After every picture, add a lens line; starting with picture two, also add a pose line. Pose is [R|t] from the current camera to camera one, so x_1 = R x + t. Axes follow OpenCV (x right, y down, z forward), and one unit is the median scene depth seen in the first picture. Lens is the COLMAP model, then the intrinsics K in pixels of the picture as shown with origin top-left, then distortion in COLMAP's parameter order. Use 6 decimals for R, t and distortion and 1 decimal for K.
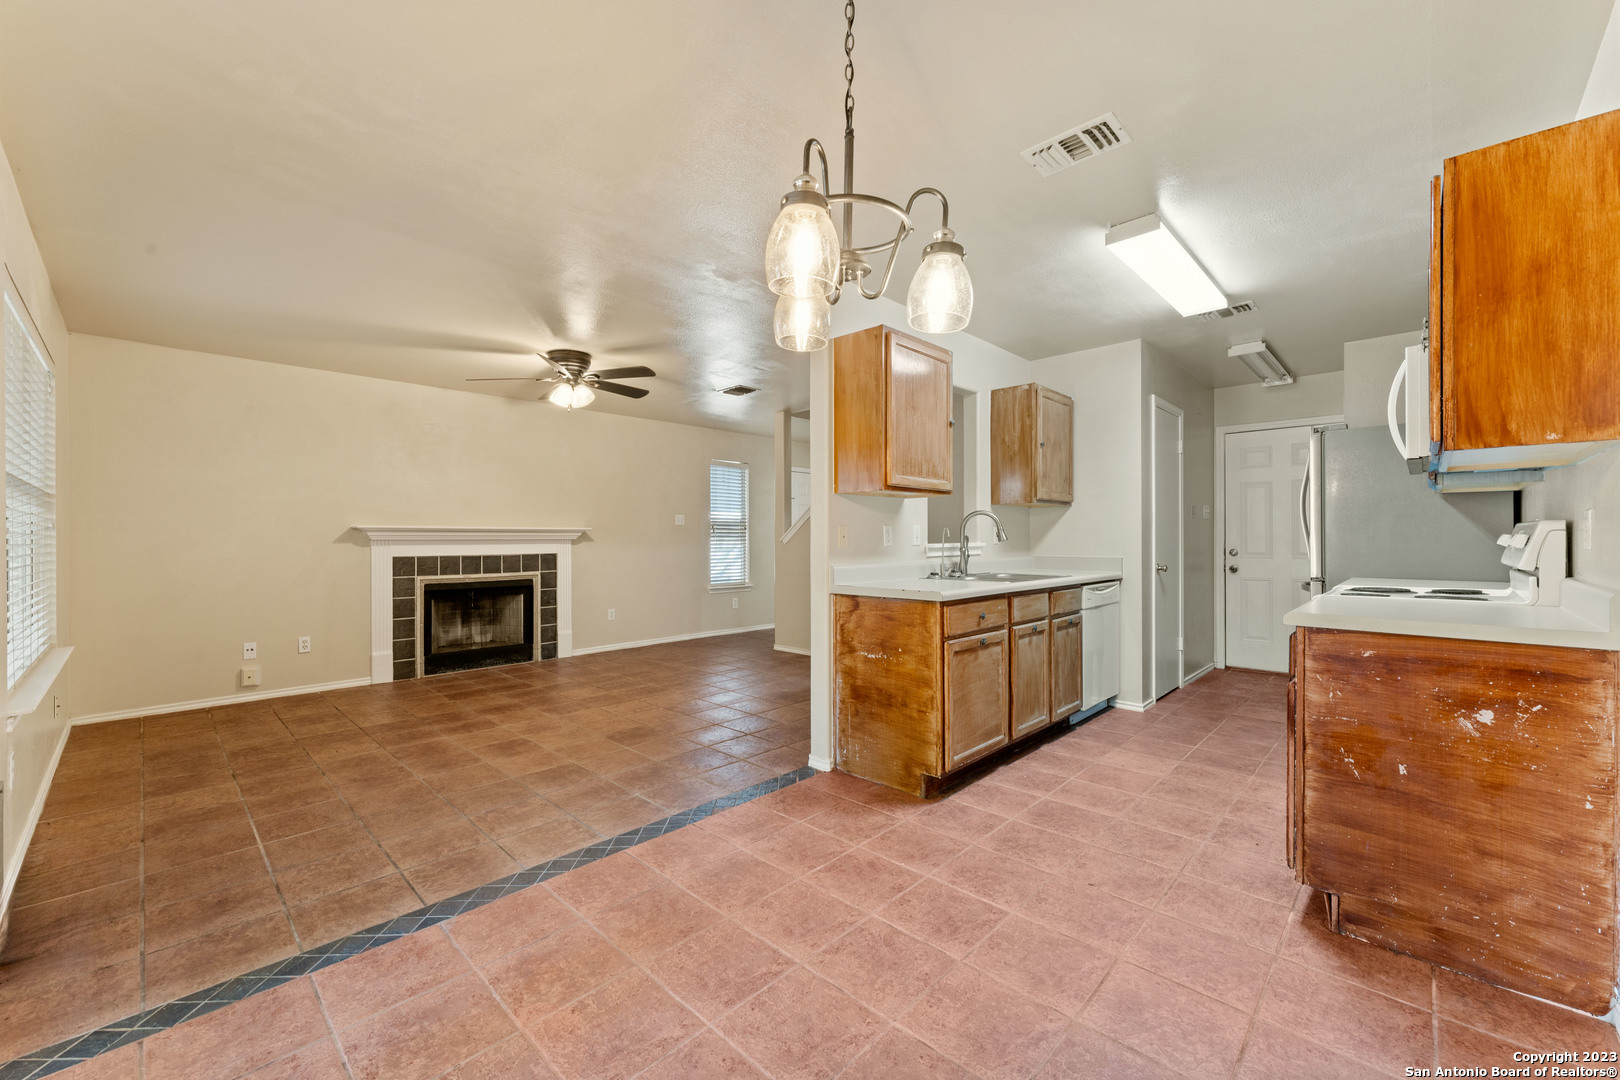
lens RADIAL K [[652.9, 0, 802.3], [0, 652.9, 539.6], [0, 0, 1]] dist [-0.001518, 0.000023]
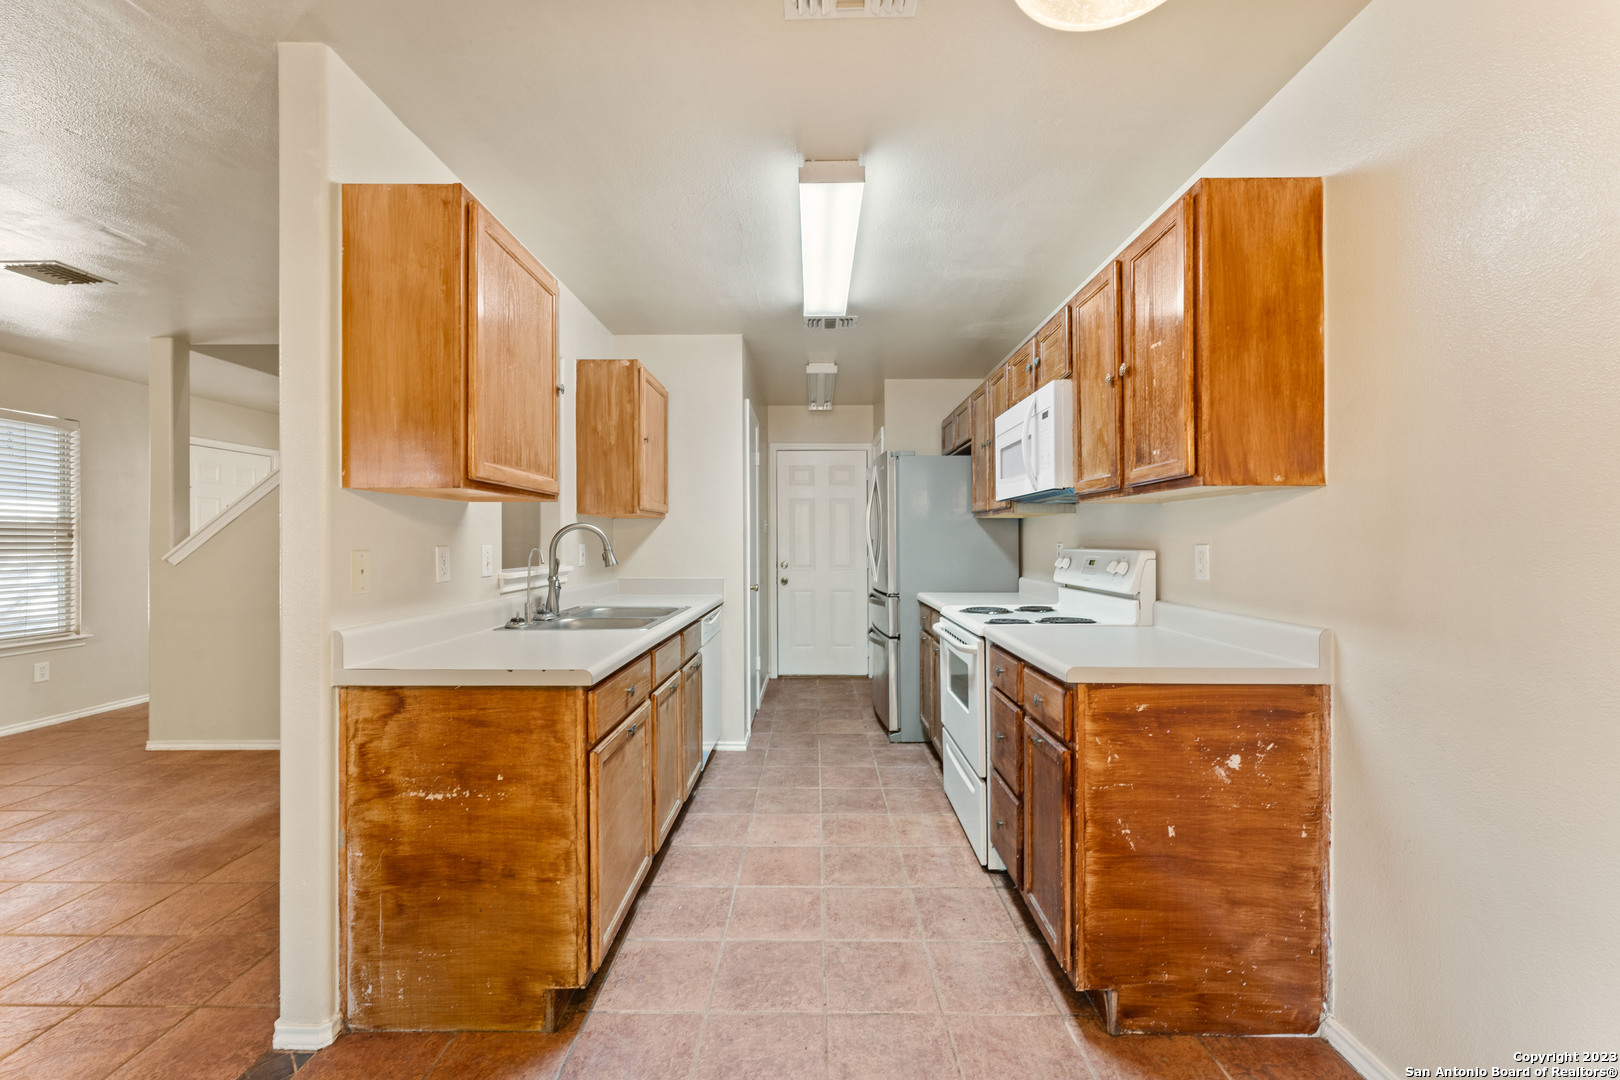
lens RADIAL K [[652.8, 0, 821.3], [0, 652.8, 541.2], [0, 0, 1]] dist [0.000186, 0.000122]
pose [[0.717958, 0.001930, 0.696083, -0.037693], [-0.000296, 0.999997, -0.002467, -0.028289], [-0.696086, 0.001566, 0.717957, 0.378108]]
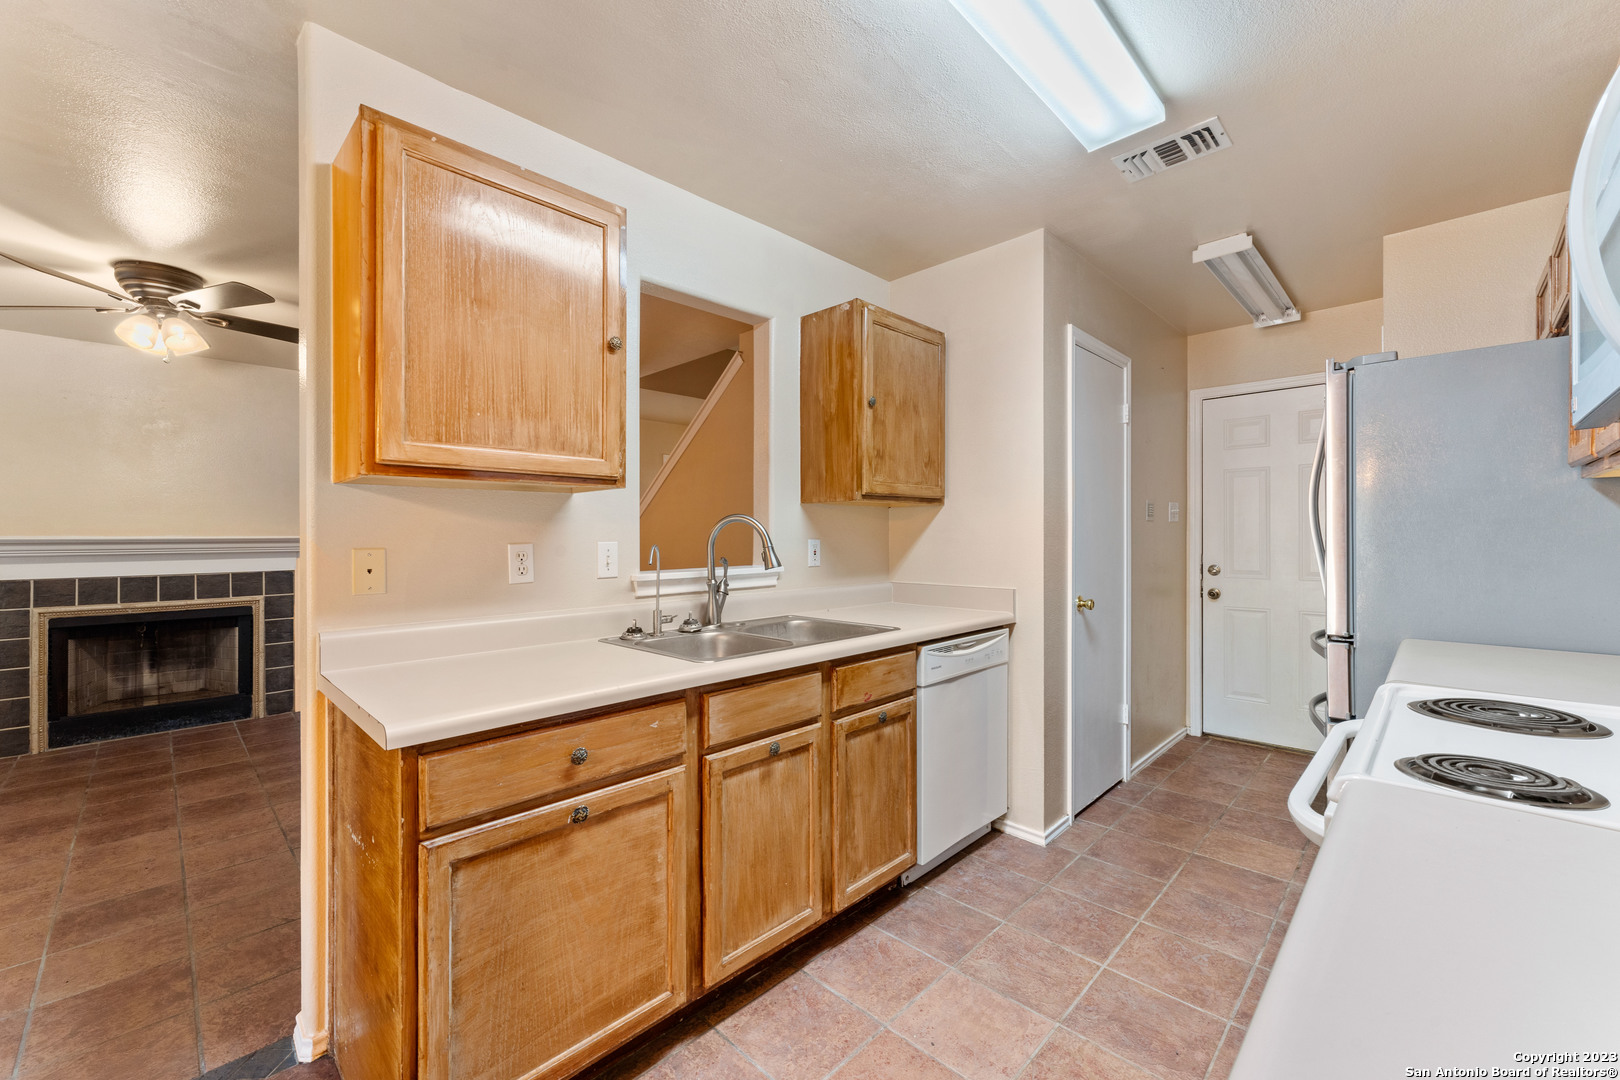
lens RADIAL K [[657.8, 0, 797.0], [0, 657.8, 541.7], [0, 0, 1]] dist [-0.001240, -0.000130]
pose [[0.999874, -0.002679, -0.015660, 0.405461], [0.002795, 0.999969, 0.007403, -0.030085], [0.015640, -0.007446, 0.999850, 0.521796]]
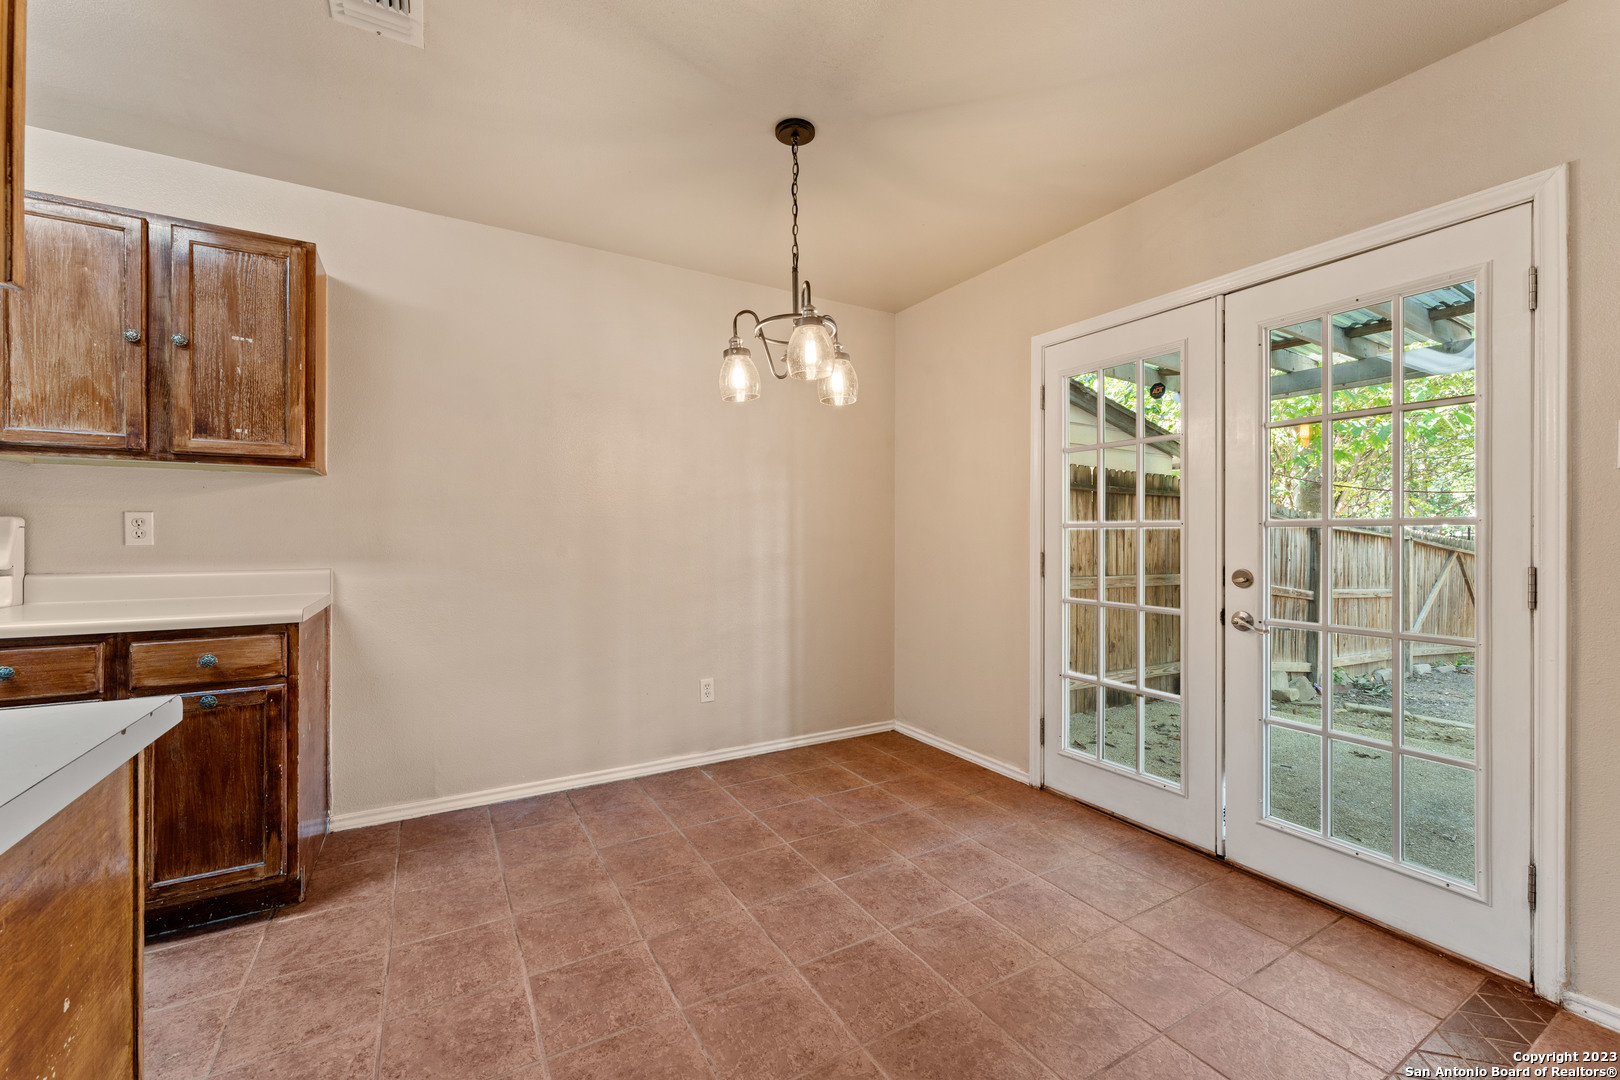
lens RADIAL K [[646.4, 0, 800.2], [0, 646.4, 537.6], [0, 0, 1]] dist [0.000433, 0.000088]
pose [[-0.961305, 0.003012, 0.275471, -0.154124], [0.003134, 0.999995, 0.000003, 0.003483], [-0.275469, 0.000866, -0.961309, 1.062182]]
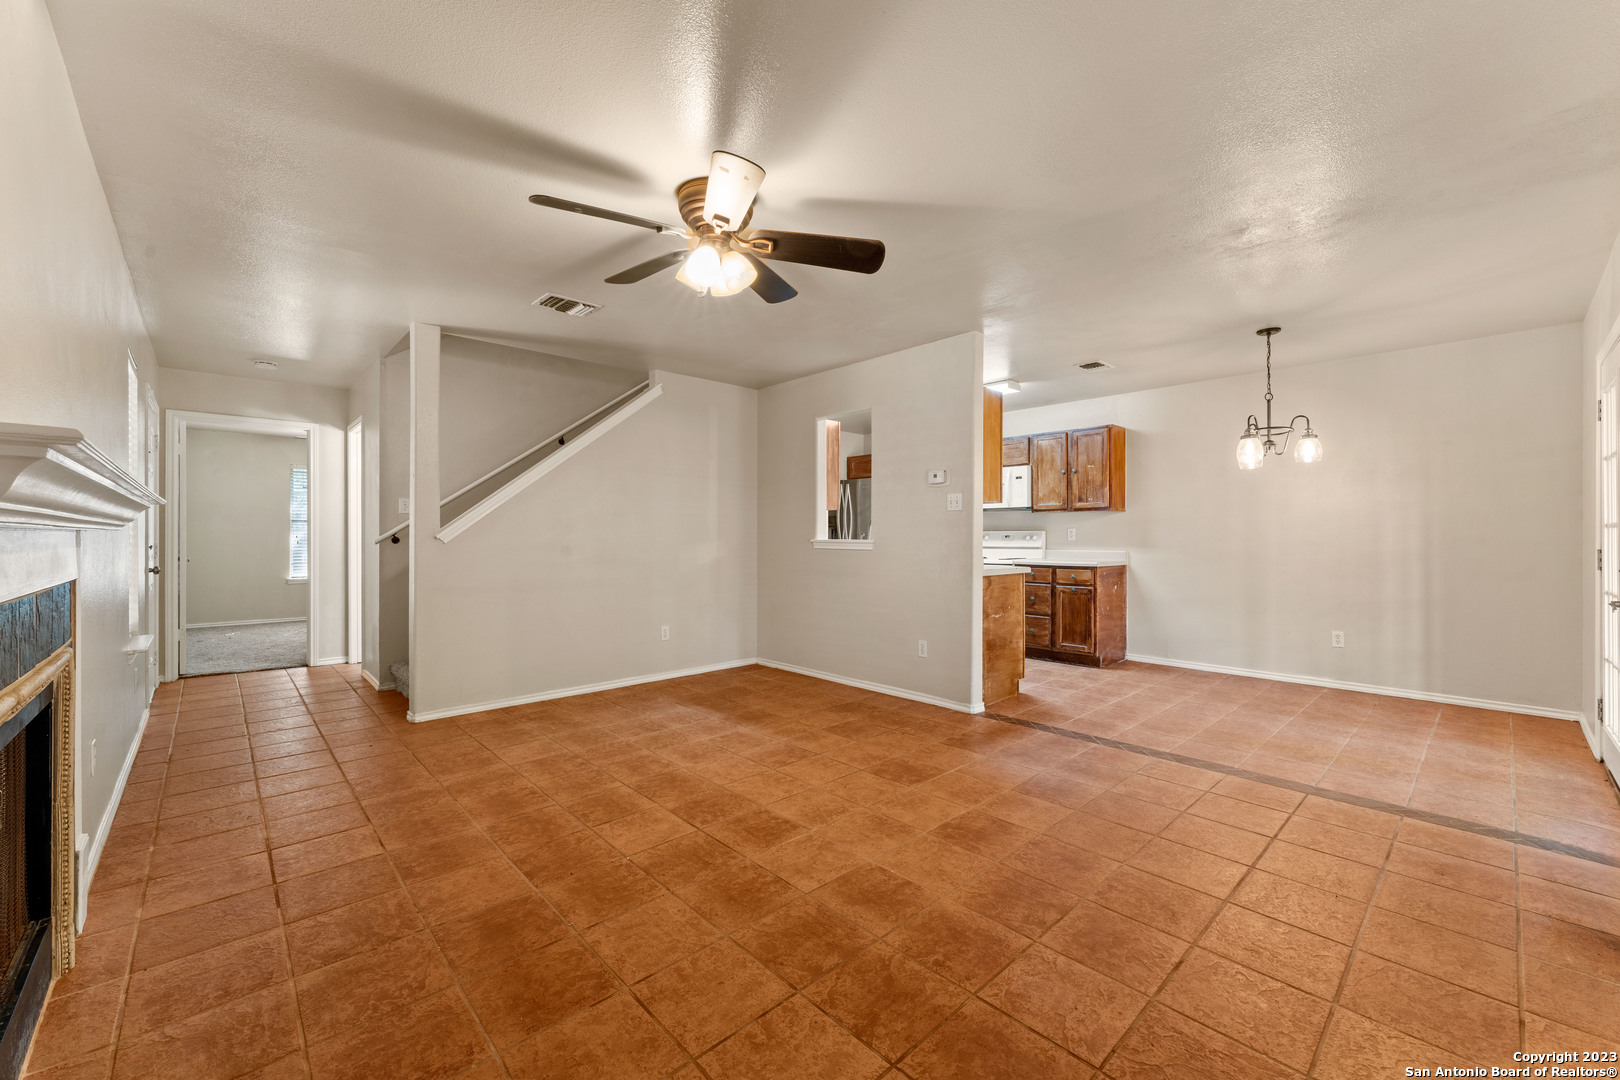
lens RADIAL K [[636.8, 0, 832.1], [0, 636.8, 537.8], [0, 0, 1]] dist [0.000190, -0.000035]
pose [[0.032548, 0.001827, 0.999469, -1.267909], [0.002210, 0.999996, -0.001900, 0.005257], [-0.999468, 0.002270, 0.032543, 1.264369]]
